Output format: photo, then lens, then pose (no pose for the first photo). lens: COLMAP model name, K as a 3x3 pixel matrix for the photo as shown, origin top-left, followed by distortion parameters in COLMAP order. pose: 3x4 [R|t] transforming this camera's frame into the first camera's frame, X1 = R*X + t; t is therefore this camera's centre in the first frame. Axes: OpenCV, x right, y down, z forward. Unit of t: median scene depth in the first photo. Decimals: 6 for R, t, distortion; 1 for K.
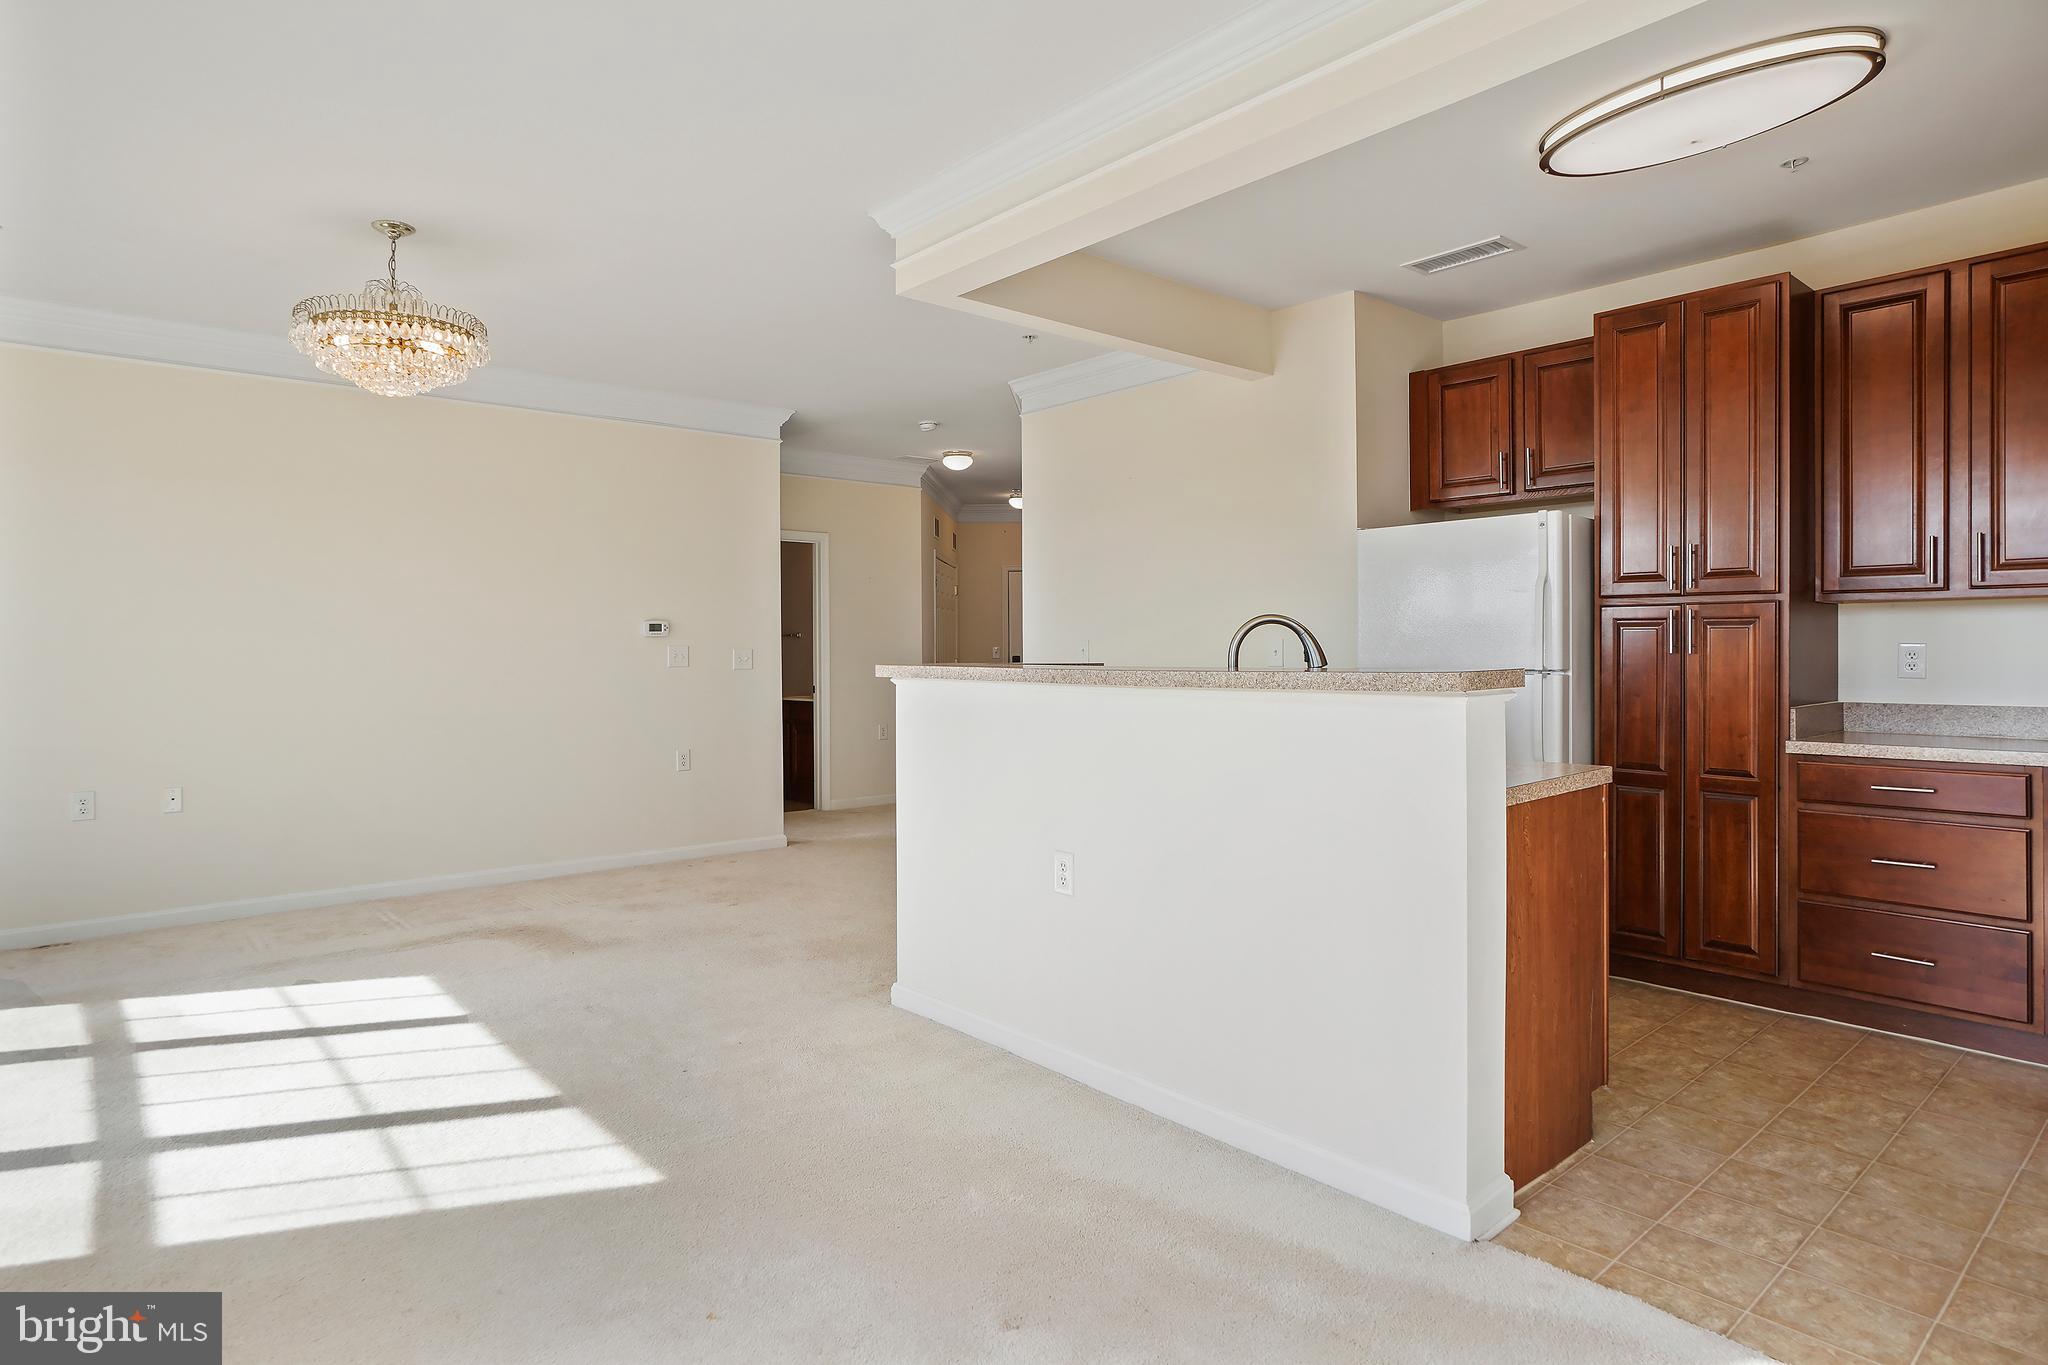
lens RADIAL K [[1132.3, 0, 1016.1], [0, 1132.3, 704.7], [0, 0, 1]] dist [-0.033442, 0.004633]
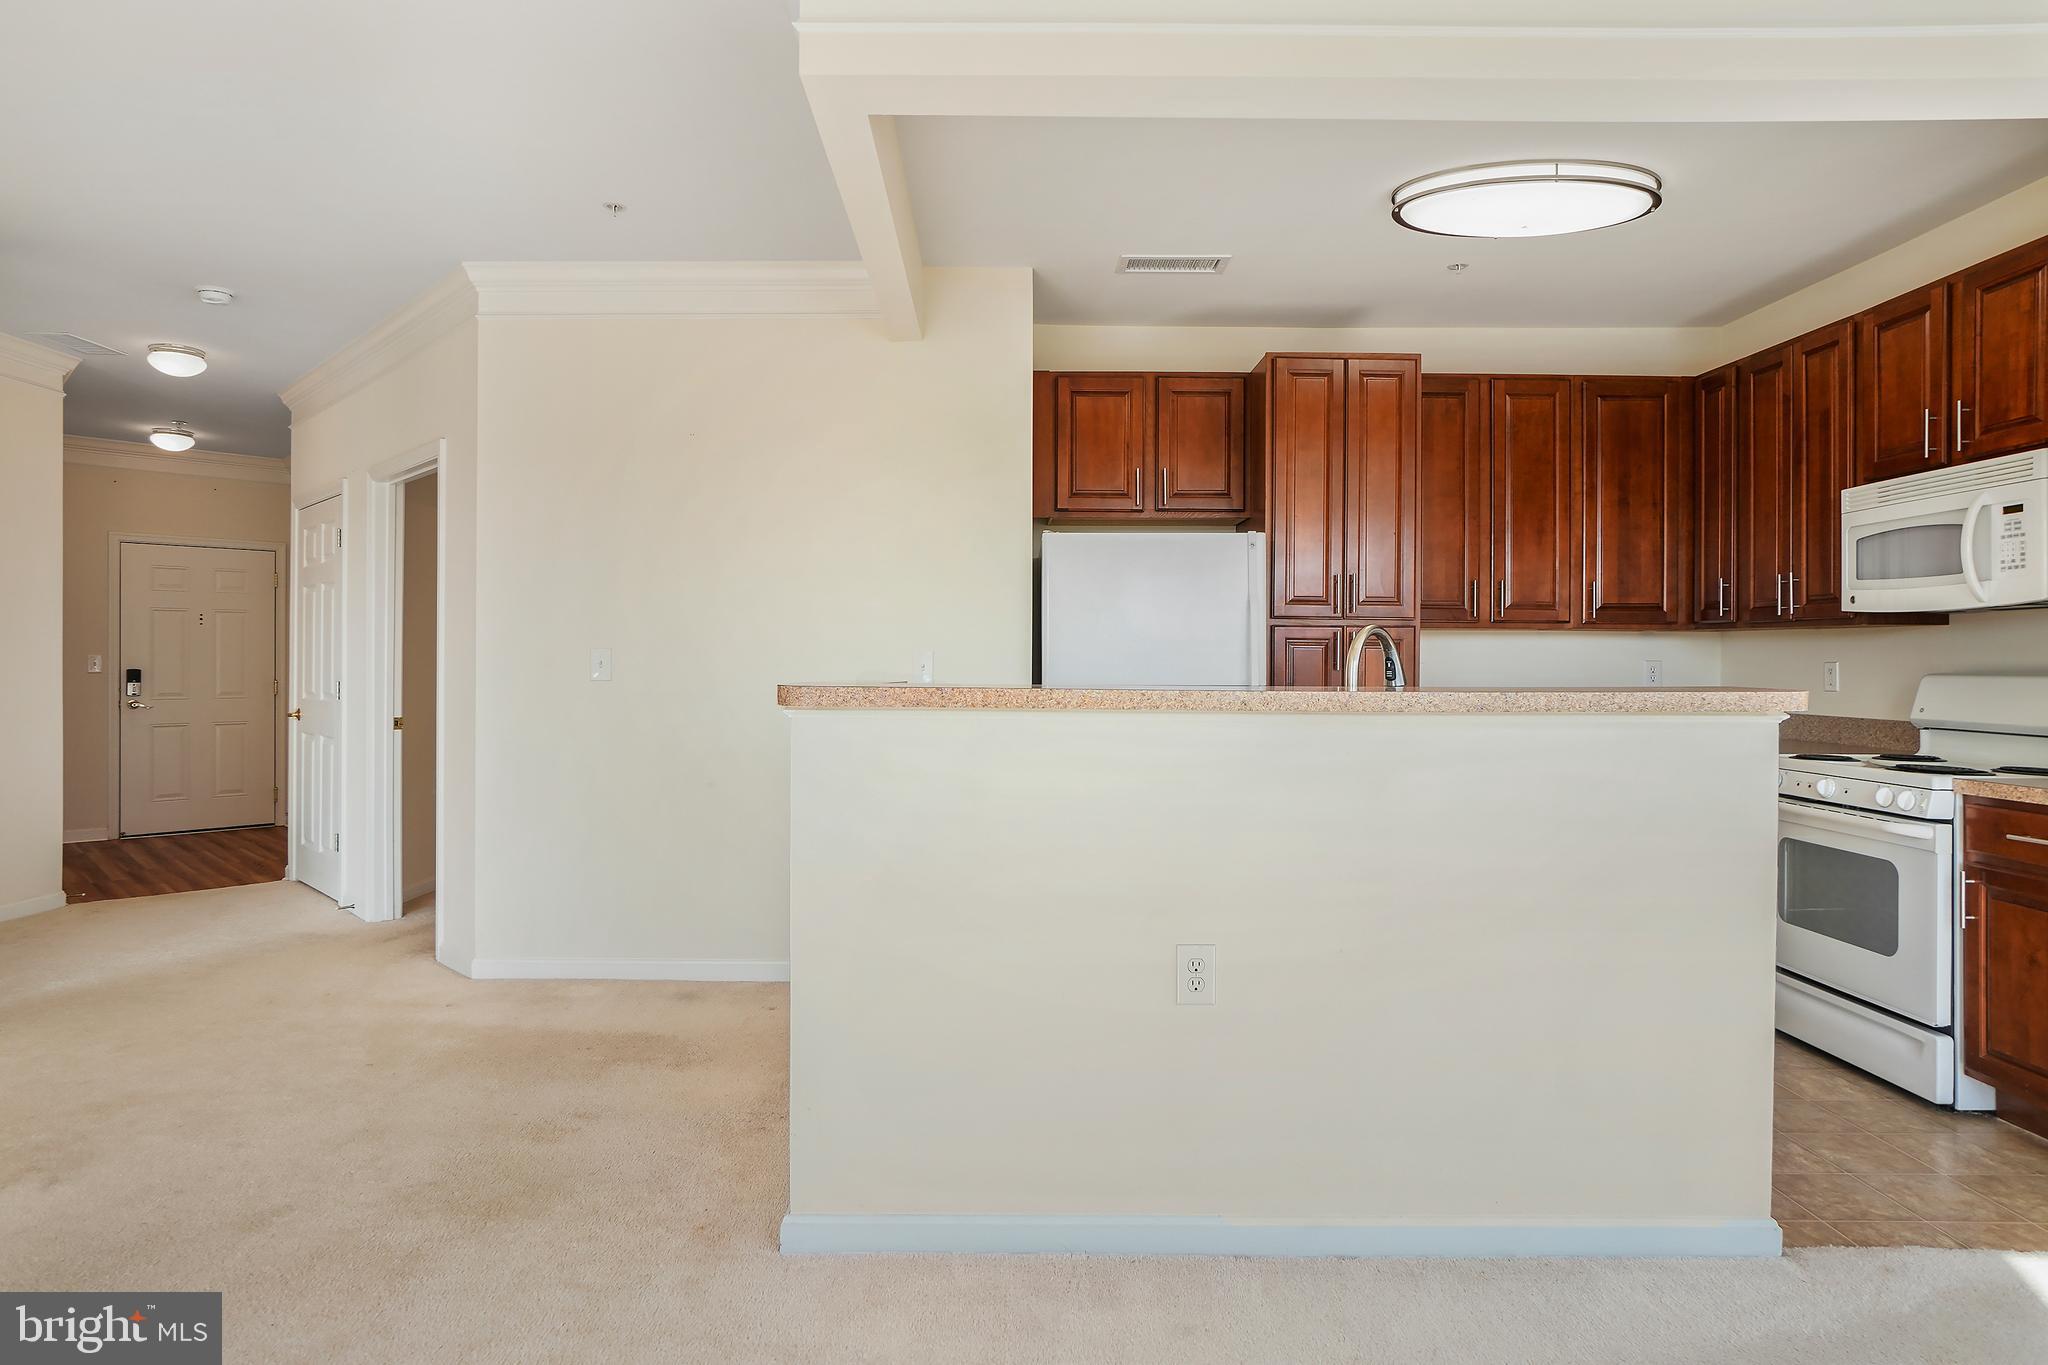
lens RADIAL K [[1132.3, 0, 1016.3], [0, 1132.3, 682.2], [0, 0, 1]] dist [-0.033442, 0.004633]
pose [[0.650019, -0.000593, 0.759918, -0.460080], [0.025967, 0.999433, -0.021431, -0.018022], [-0.759475, 0.033664, 0.649665, 0.496893]]
